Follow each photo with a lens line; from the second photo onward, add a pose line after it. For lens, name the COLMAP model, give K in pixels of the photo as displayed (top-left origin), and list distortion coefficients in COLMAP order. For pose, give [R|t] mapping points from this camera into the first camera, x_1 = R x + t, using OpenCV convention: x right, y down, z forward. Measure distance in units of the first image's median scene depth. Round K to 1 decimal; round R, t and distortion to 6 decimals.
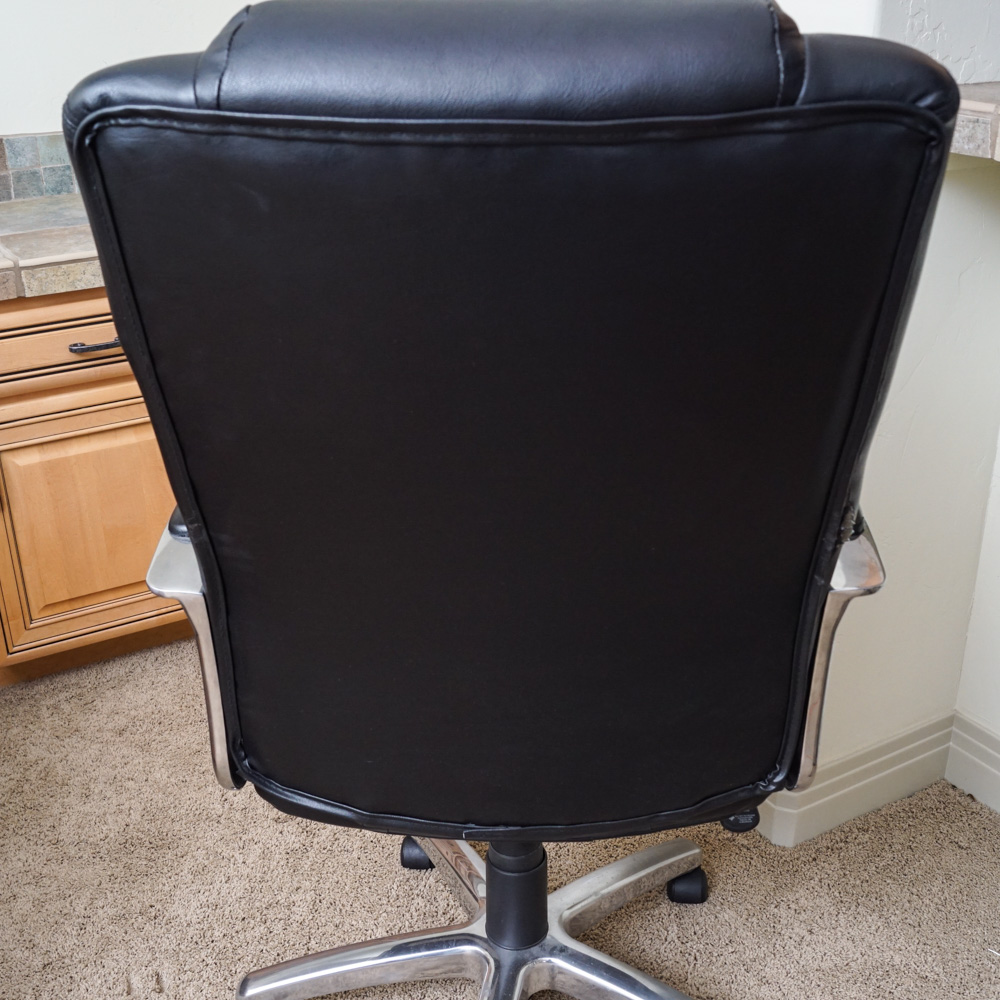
lens RADIAL K [[1249.7, 0, 495.1], [0, 1249.7, 496.6], [0, 0, 1]] dist [-0.069580, 0.000000]
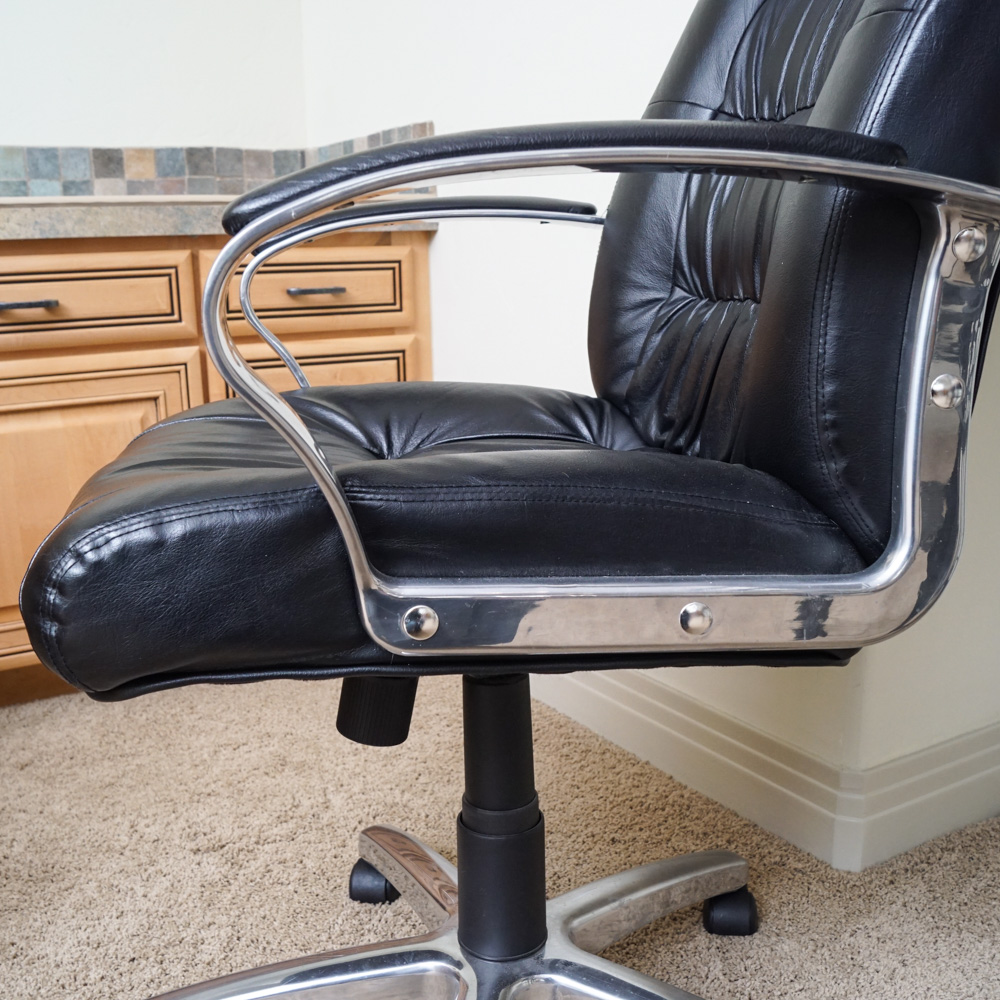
lens RADIAL K [[1166.7, 0, 504.9], [0, 1166.7, 504.1], [0, 0, 1]] dist [-0.080431, 0.000000]
pose [[0.999848, 0.001301, 0.017364, 0.006783], [0.001496, 0.987102, -0.160086, 0.178954], [-0.017348, 0.160088, 0.986950, 0.272999]]
